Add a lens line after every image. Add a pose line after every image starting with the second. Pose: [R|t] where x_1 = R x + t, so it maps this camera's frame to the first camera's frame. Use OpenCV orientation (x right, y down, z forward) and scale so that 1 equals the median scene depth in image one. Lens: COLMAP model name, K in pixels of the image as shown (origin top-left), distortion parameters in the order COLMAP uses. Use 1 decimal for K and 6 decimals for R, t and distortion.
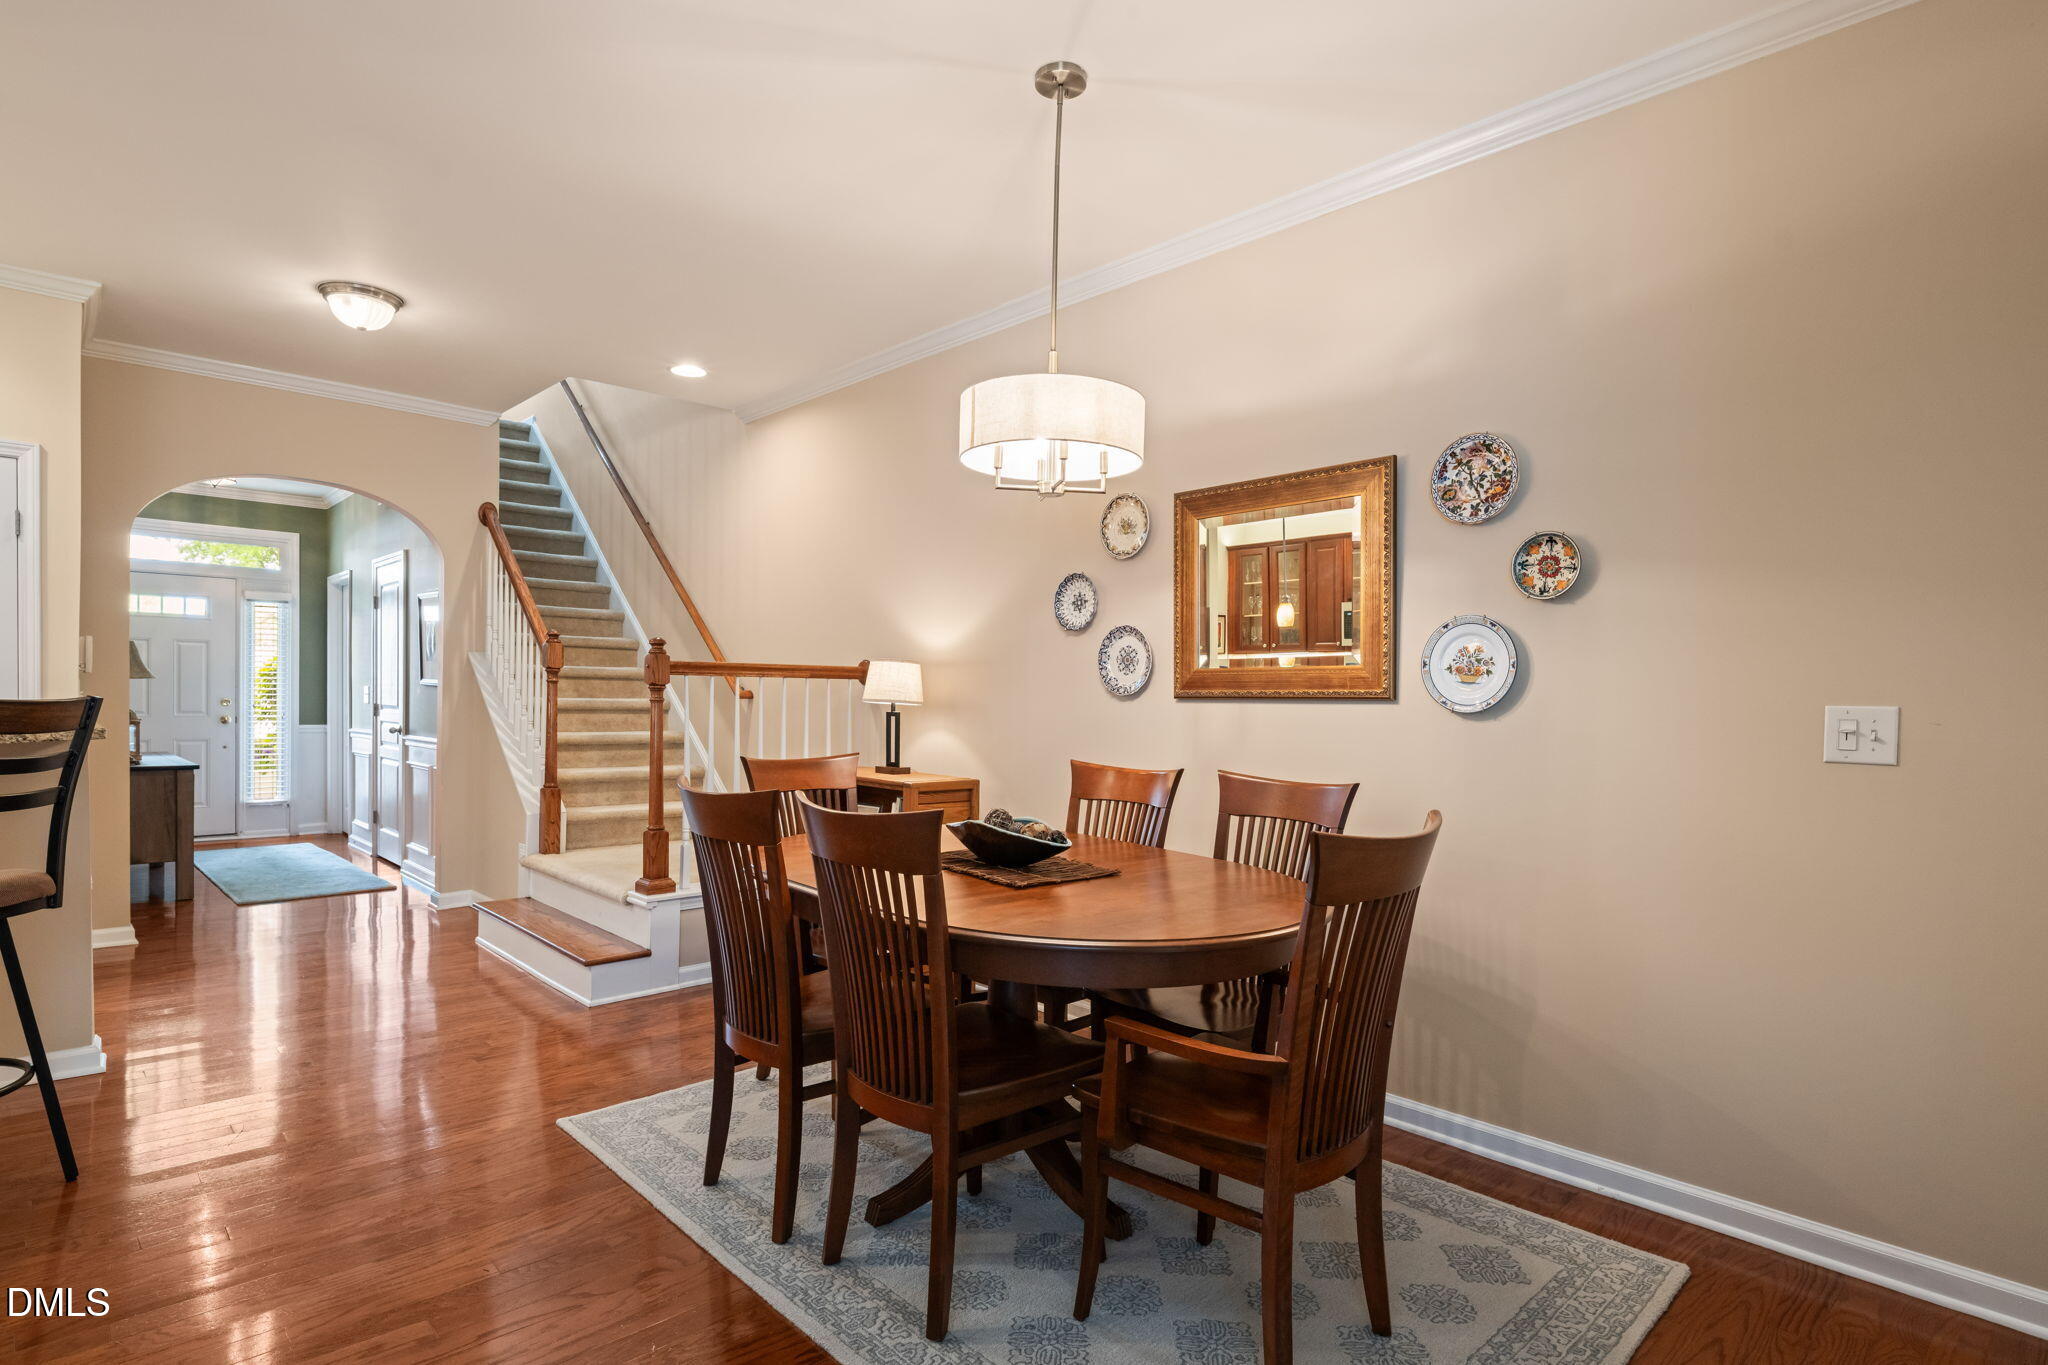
lens RADIAL K [[1075.3, 0, 1024.7], [0, 1075.3, 718.0], [0, 0, 1]] dist [-0.000299, -0.000882]
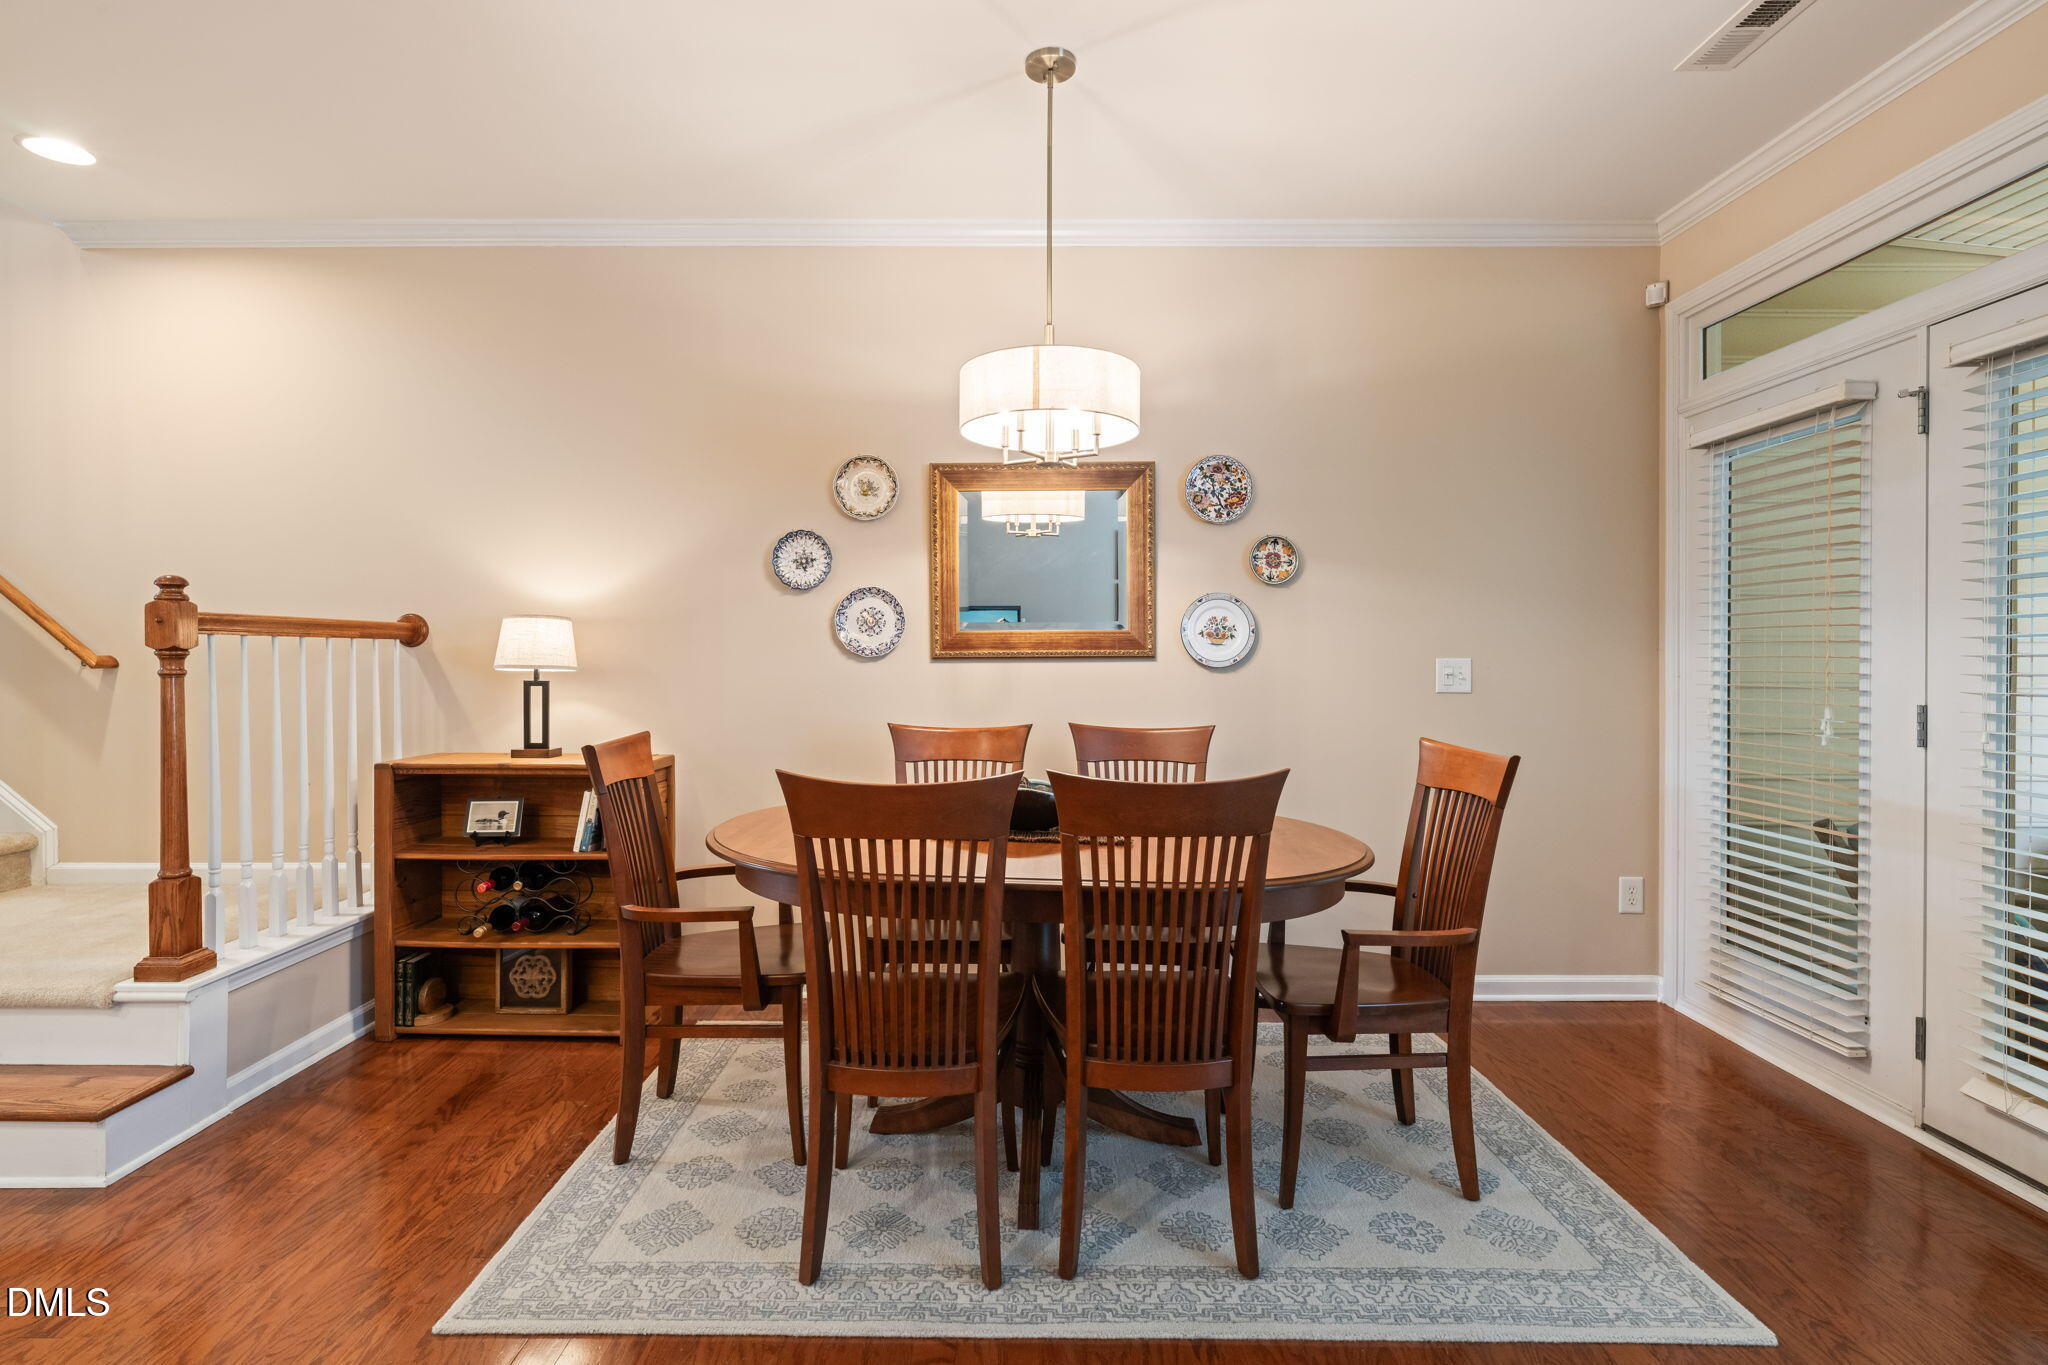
lens RADIAL K [[1004.1, 0, 1013.6], [0, 1004.1, 668.5], [0, 0, 1]] dist [0.000088, 0.000908]
pose [[0.684077, -0.022117, 0.729075, -0.435291], [0.023541, 0.999689, 0.008239, -0.012867], [-0.729030, 0.011527, 0.684385, 0.228298]]
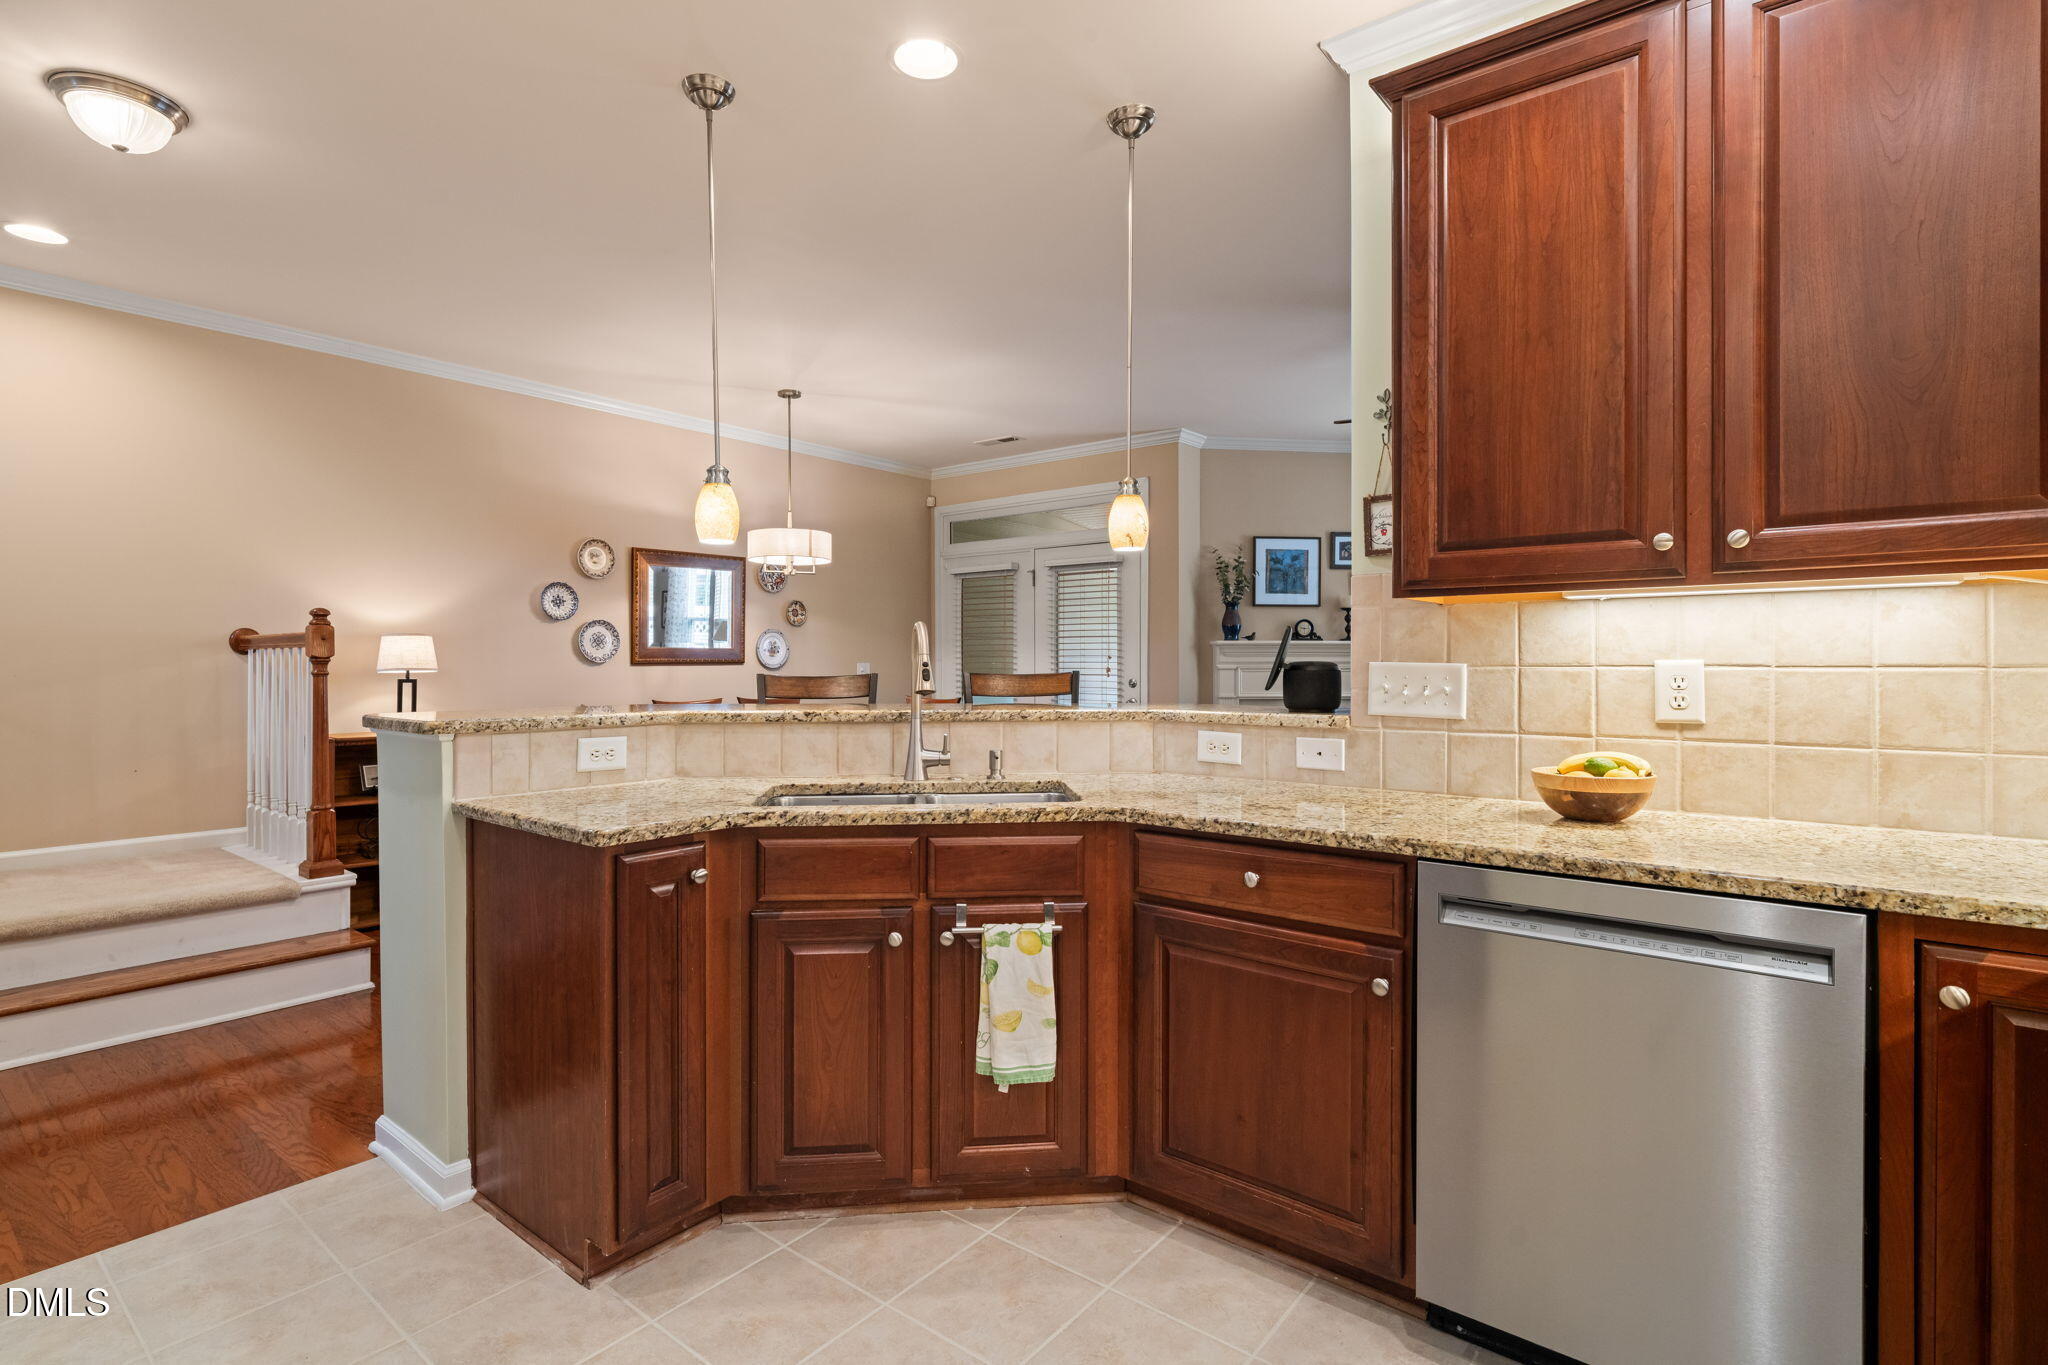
lens RADIAL K [[992.0, 0, 1021.4], [0, 992.0, 667.1], [0, 0, 1]] dist [-0.002131, 0.000364]
pose [[-0.149310, -0.018429, 0.988619, -1.304653], [0.016628, 0.999638, 0.021146, -0.030662], [-0.988651, 0.019596, -0.148949, 0.514468]]
